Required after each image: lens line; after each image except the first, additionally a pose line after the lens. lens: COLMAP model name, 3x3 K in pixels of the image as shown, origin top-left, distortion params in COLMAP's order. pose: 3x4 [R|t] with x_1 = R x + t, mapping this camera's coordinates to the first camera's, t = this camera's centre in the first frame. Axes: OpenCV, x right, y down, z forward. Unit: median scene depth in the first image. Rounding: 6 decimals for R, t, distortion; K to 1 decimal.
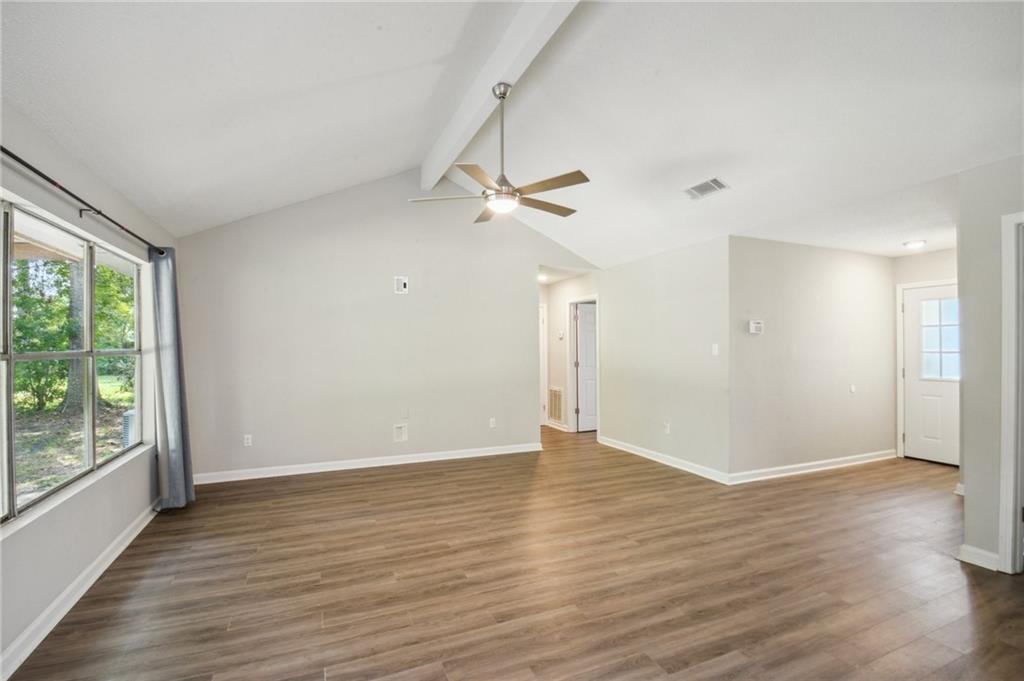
lens RADIAL K [[474.0, 0, 504.6], [0, 474.0, 344.6], [0, 0, 1]] dist [-0.000951, -0.000232]
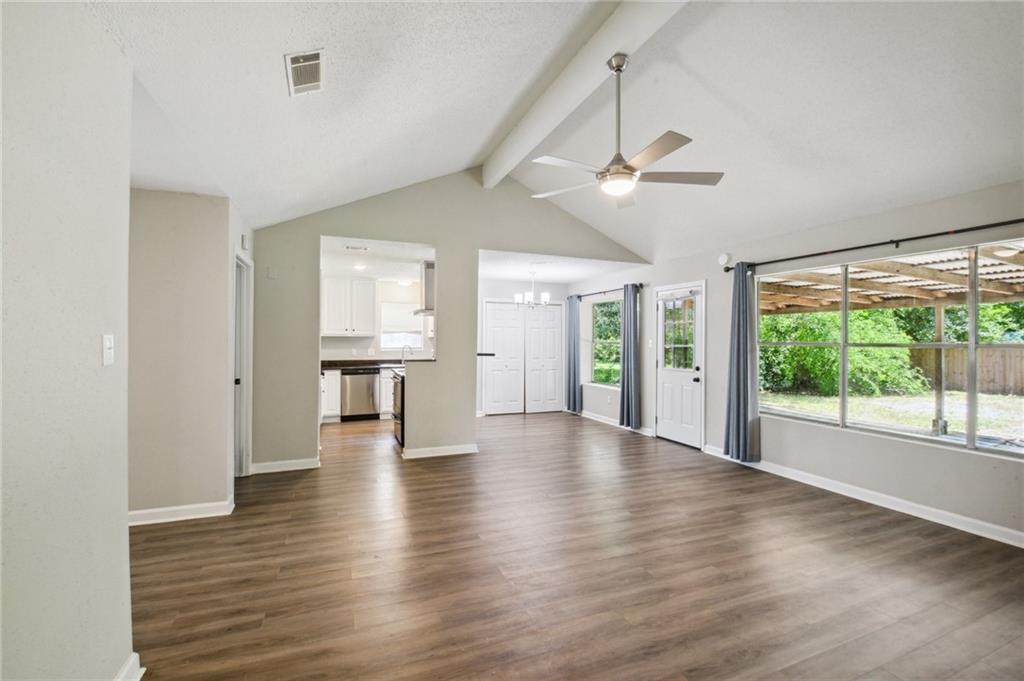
lens RADIAL K [[444.0, 0, 512.0], [0, 444.0, 340.5], [0, 0, 1]] dist [-0.000590, -0.000109]
pose [[-0.999957, -0.000993, 0.009238, 0.184571], [-0.000970, 0.999996, 0.002478, 0.004072], [-0.009241, 0.002469, -0.999954, 1.758899]]
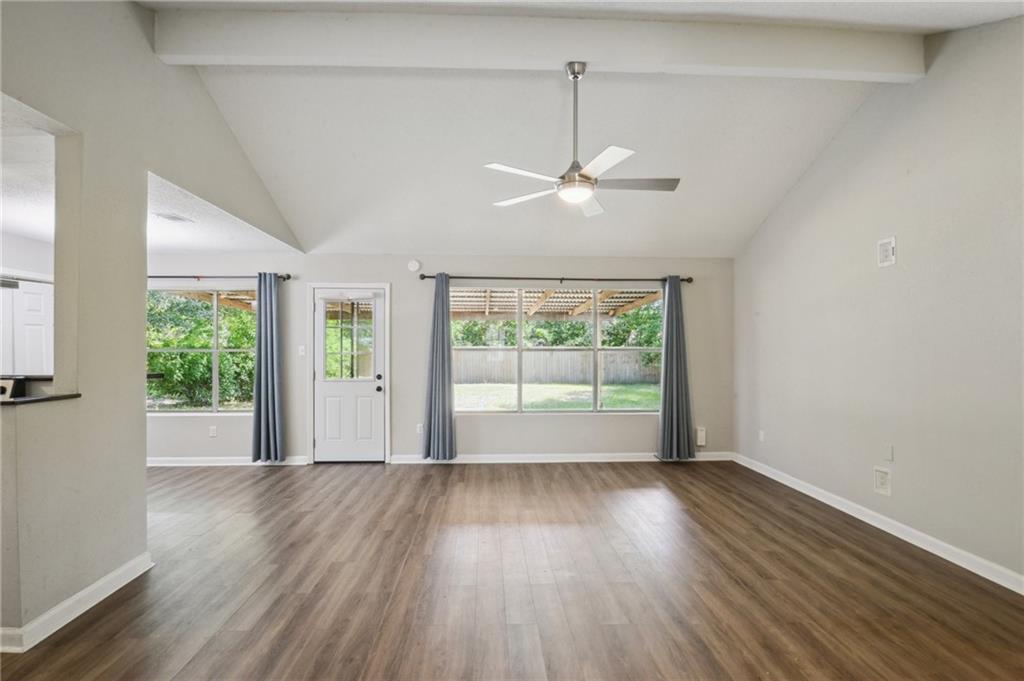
lens RADIAL K [[474.0, 0, 504.6], [0, 474.0, 344.6], [0, 0, 1]] dist [-0.000951, -0.000232]
pose [[-0.351889, -0.001668, -0.936040, 0.862968], [-0.001718, 0.999998, -0.001136, 0.001408], [0.936040, 0.001209, -0.351891, 1.125974]]
